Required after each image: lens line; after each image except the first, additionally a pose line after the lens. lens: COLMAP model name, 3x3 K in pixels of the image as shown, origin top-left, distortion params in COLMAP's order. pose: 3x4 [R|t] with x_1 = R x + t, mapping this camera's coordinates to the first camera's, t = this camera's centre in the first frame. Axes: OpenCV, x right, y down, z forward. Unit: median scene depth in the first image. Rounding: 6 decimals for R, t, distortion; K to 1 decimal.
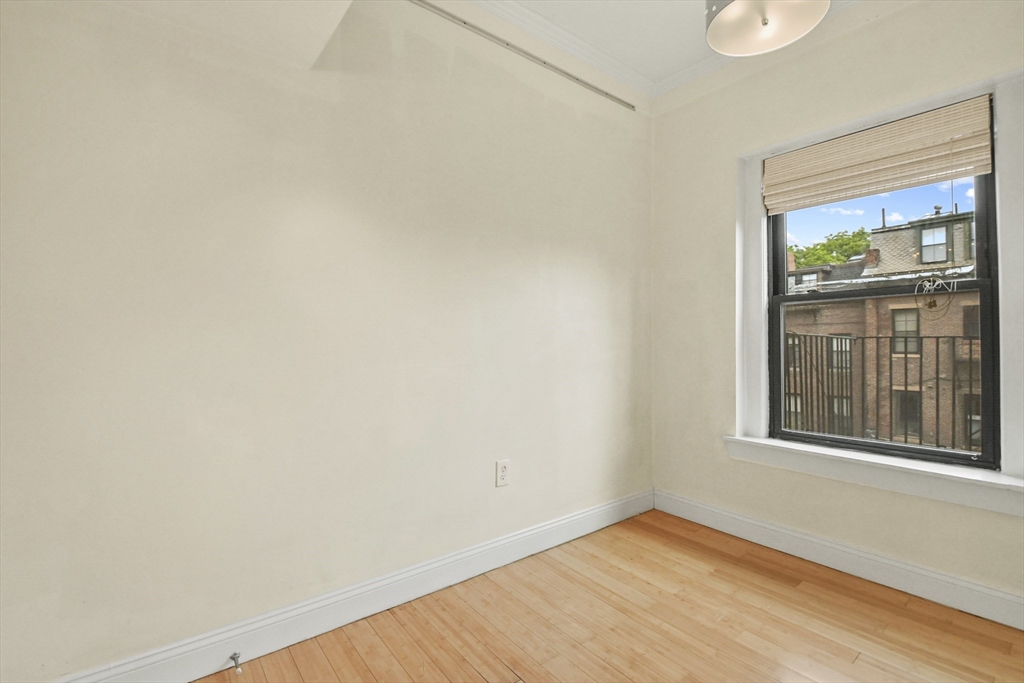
lens RADIAL K [[455.1, 0, 501.8], [0, 455.1, 334.3], [0, 0, 1]] dist [0.000159, -0.008725]
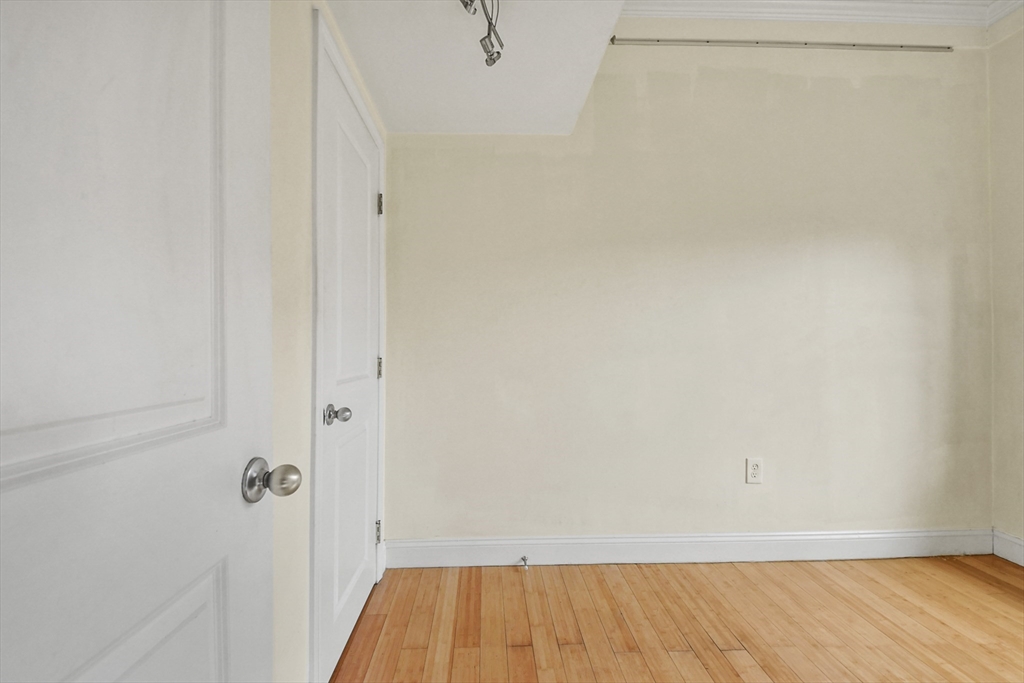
lens RADIAL K [[455.1, 0, 505.9], [0, 455.1, 345.5], [0, 0, 1]] dist [0.000159, -0.008725]
pose [[0.811002, -0.009171, -0.584971, 0.168970], [0.015638, 0.999860, 0.006004, 0.012564], [0.584834, -0.014017, 0.811032, -0.160484]]
